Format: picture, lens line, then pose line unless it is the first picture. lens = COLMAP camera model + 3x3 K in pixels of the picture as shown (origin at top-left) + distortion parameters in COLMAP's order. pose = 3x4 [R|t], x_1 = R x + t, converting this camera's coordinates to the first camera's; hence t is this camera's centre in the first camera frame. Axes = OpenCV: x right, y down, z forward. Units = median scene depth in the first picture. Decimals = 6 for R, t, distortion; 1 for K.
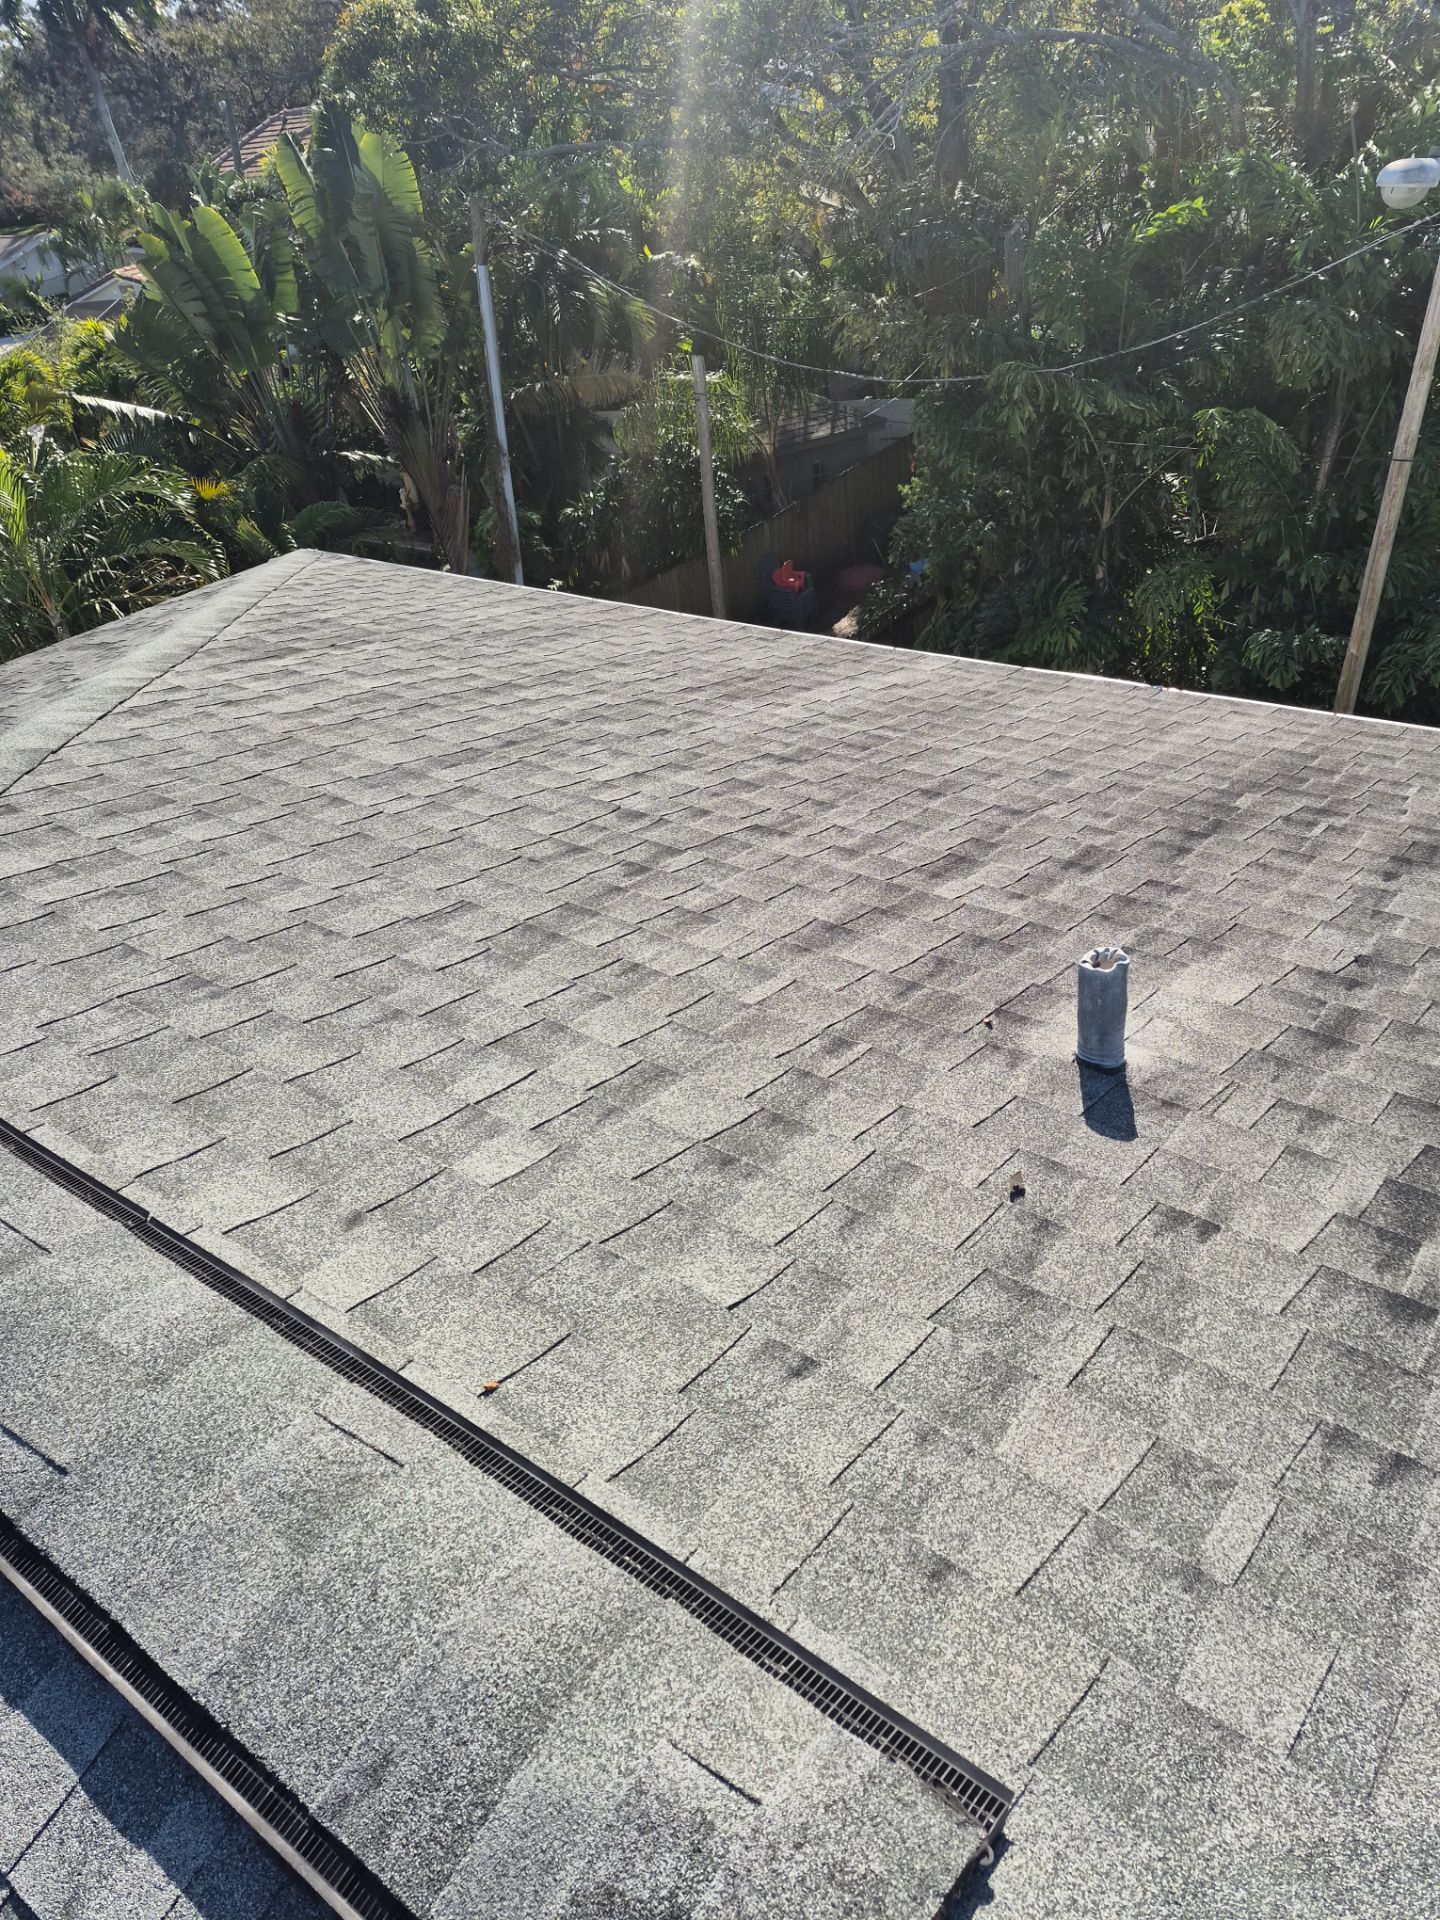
lens RADIAL K [[1311.7, 0, 752.3], [0, 1311.7, 956.9], [0, 0, 1]] dist [0.093238, -0.111713]
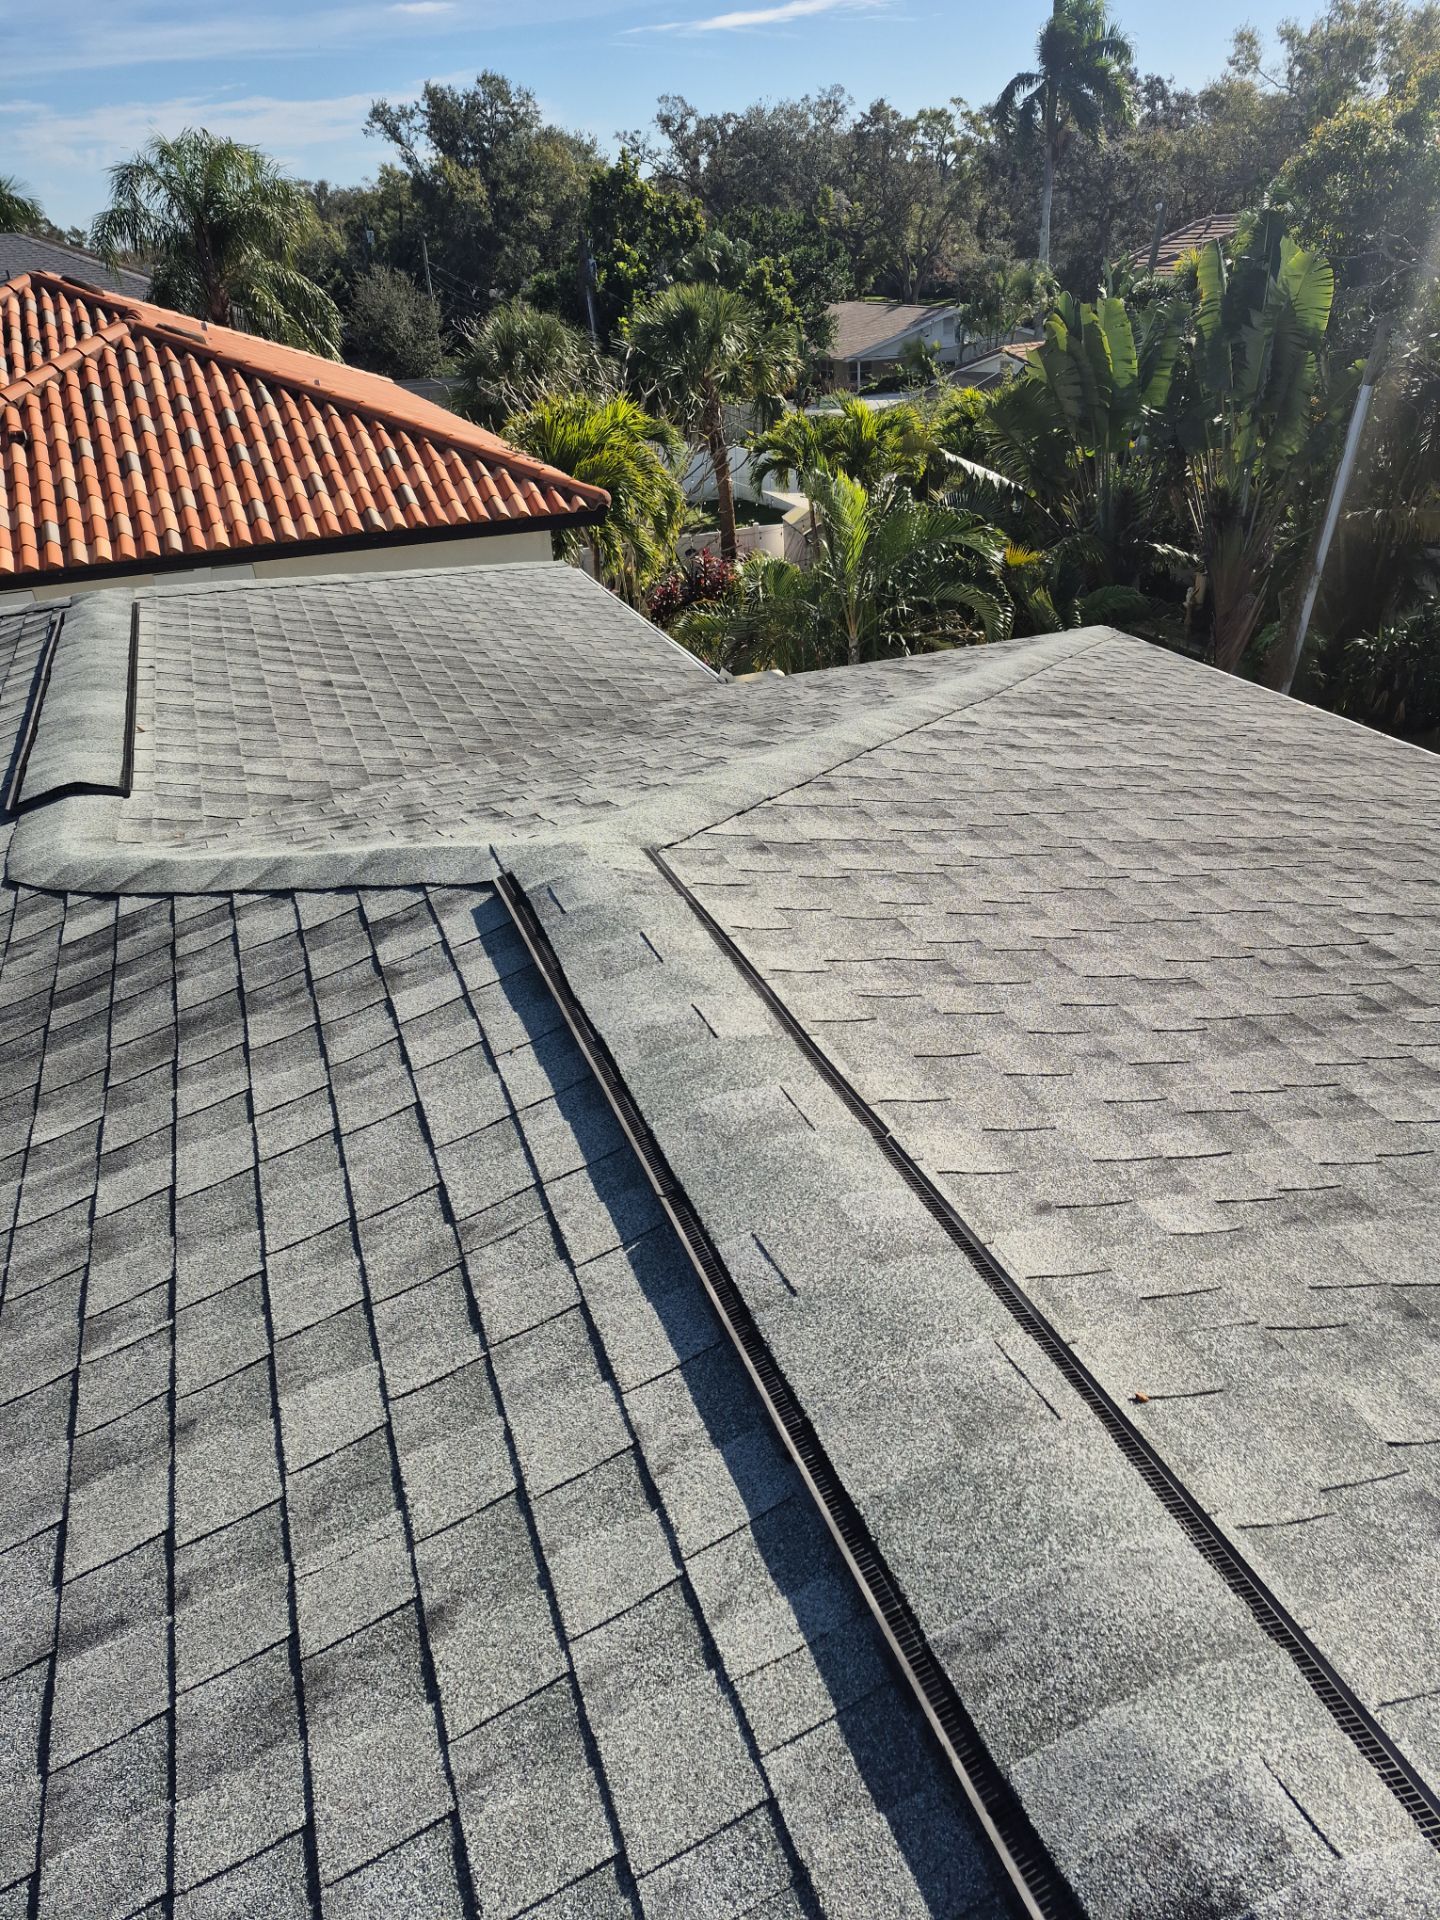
lens RADIAL K [[1303.5, 0, 746.0], [0, 1303.5, 977.4], [0, 0, 1]] dist [0.098631, -0.106763]
pose [[0.835568, 0.326276, -0.442008, -0.044301], [-0.345641, 0.937569, 0.038688, 0.031330], [0.427036, 0.120449, 0.896177, -0.066636]]
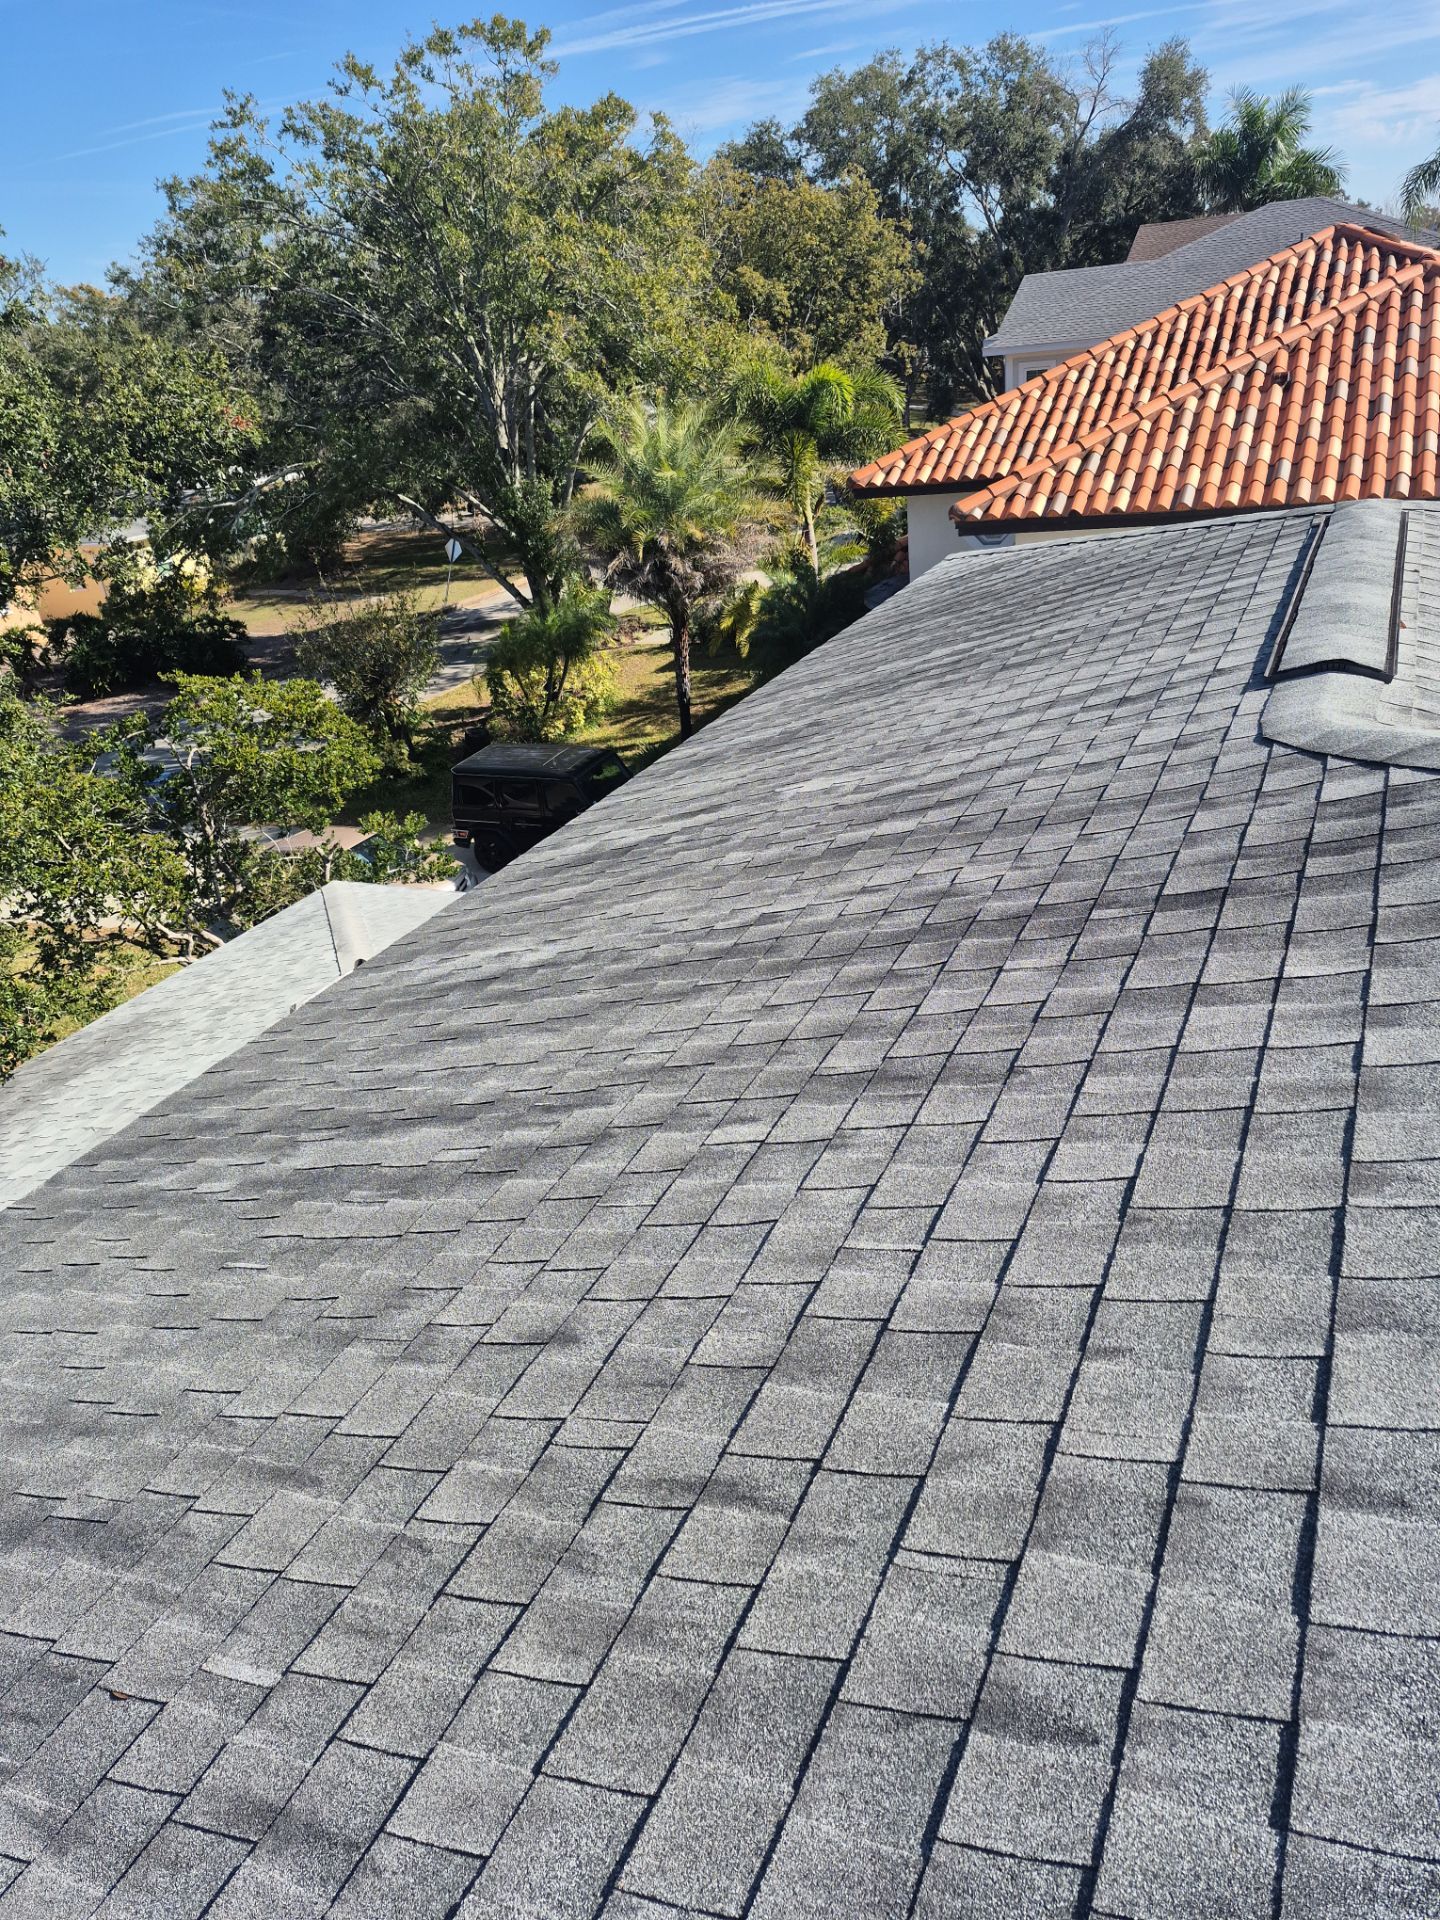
lens RADIAL K [[1311.7, 0, 752.3], [0, 1311.7, 956.9], [0, 0, 1]] dist [0.093238, -0.111713]
pose [[0.220107, 0.499646, -0.837799, -0.148257], [-0.497963, 0.796077, 0.343939, 0.161085], [0.838800, 0.341490, 0.424027, -0.086499]]
